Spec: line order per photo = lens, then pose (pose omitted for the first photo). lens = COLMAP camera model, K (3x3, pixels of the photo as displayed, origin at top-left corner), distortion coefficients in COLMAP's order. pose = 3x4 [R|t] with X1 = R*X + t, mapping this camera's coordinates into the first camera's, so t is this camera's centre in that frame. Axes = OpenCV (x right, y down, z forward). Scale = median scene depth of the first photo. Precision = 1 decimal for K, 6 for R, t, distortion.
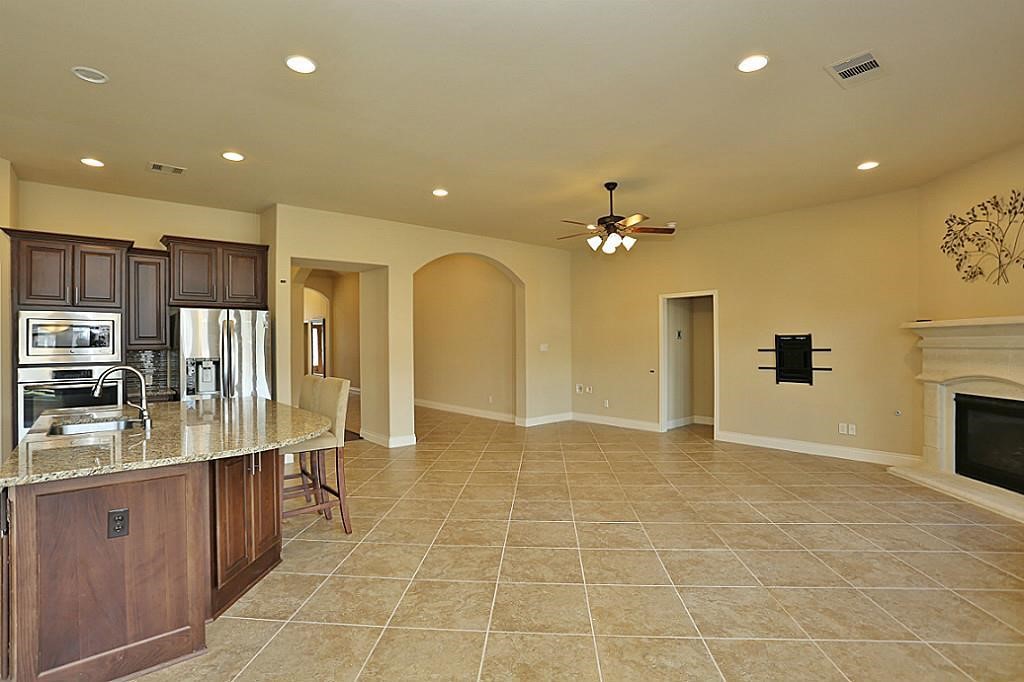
lens RADIAL K [[500.1, 0, 508.2], [0, 500.1, 341.8], [0, 0, 1]] dist [-0.072828, 0.029727]
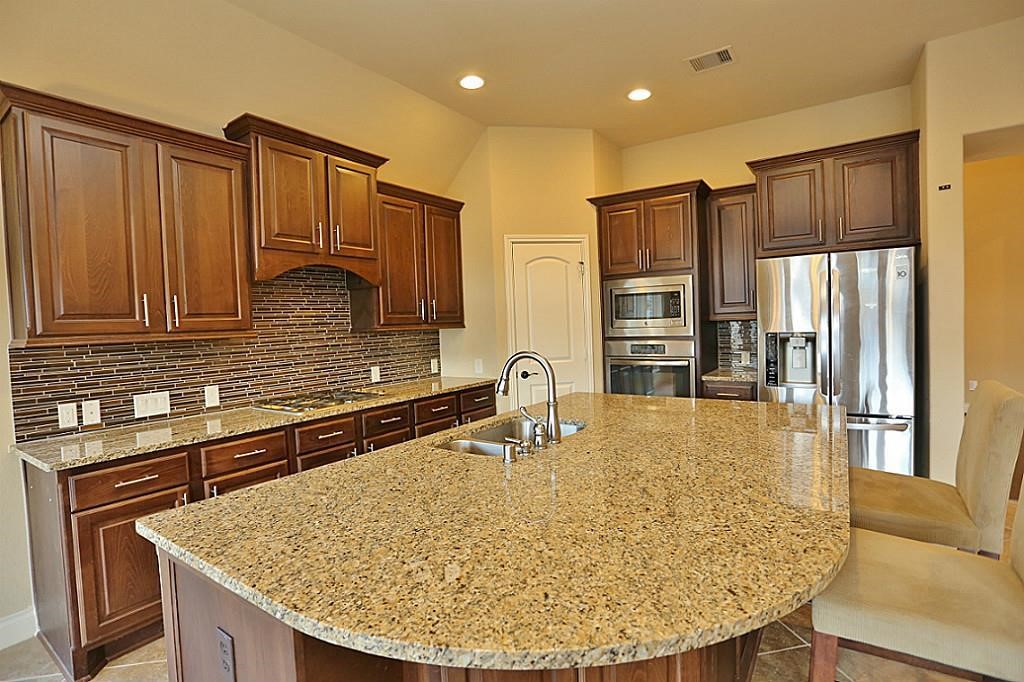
lens RADIAL K [[500.1, 0, 502.7], [0, 500.1, 338.8], [0, 0, 1]] dist [-0.072828, 0.029727]
pose [[0.251783, 0.031579, -0.967268, -0.094959], [0.034338, 0.998547, 0.041539, 0.001621], [0.967174, -0.043673, 0.250332, 0.509530]]
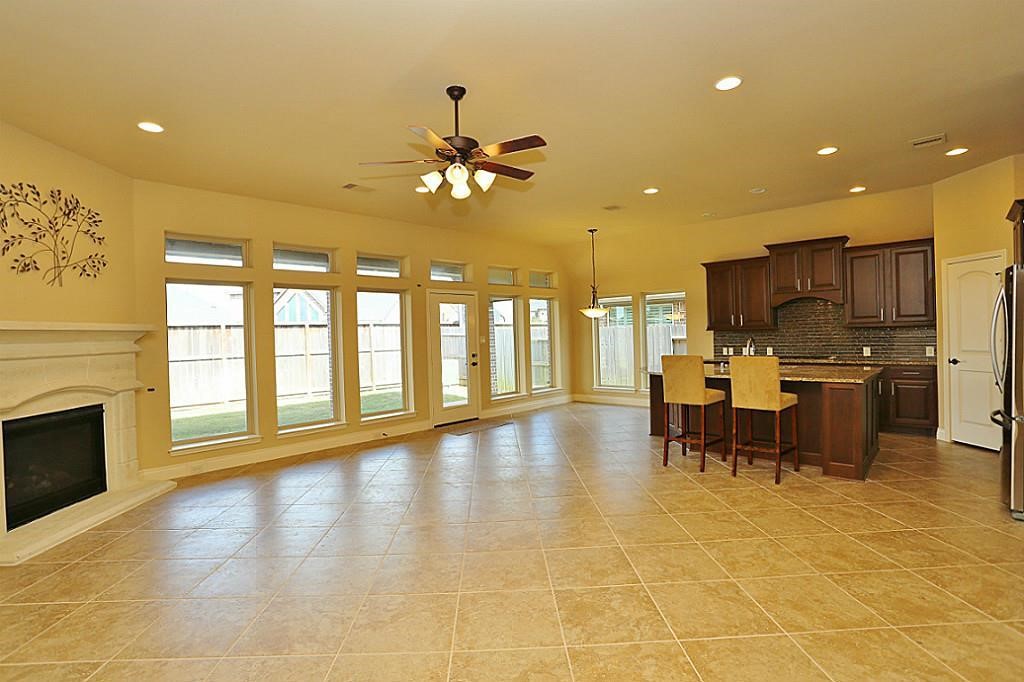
lens RADIAL K [[500.1, 0, 506.7], [0, 500.1, 338.6], [0, 0, 1]] dist [-0.072828, 0.029727]
pose [[-0.993464, 0.035931, -0.108344, 0.251226], [0.035293, 0.999347, 0.007802, 0.002501], [0.108553, 0.003927, -0.994083, 1.836151]]
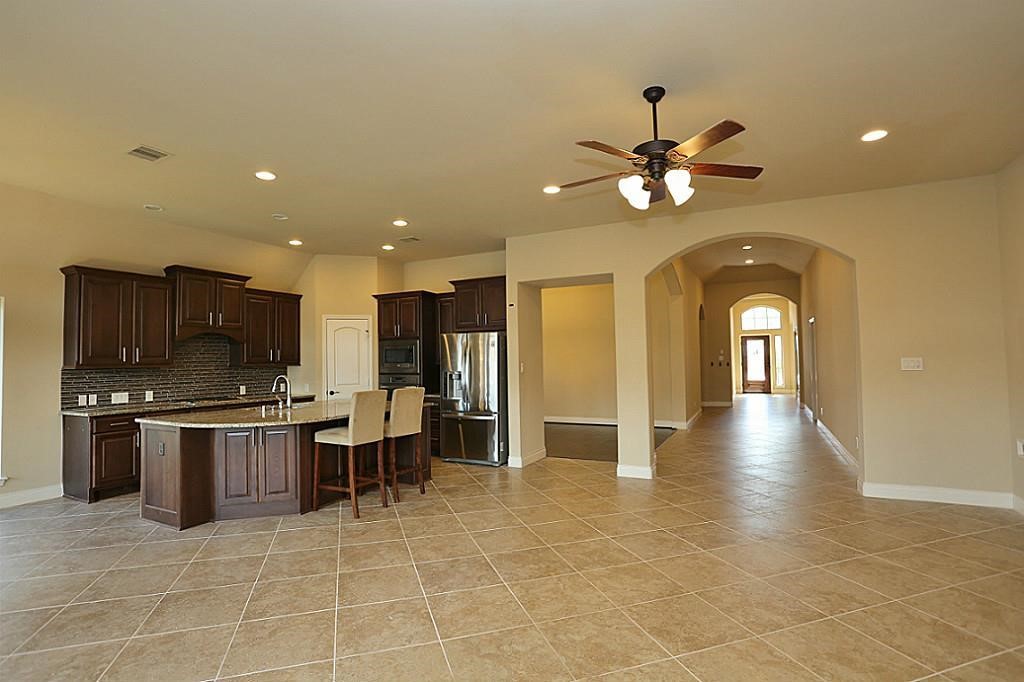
lens RADIAL K [[500.1, 0, 504.5], [0, 500.1, 337.3], [0, 0, 1]] dist [-0.072828, 0.029727]
pose [[0.379665, -0.039120, -0.924296, 0.750754], [0.012216, 0.999230, -0.037274, -0.007072], [0.925043, 0.002860, 0.379851, 0.683275]]
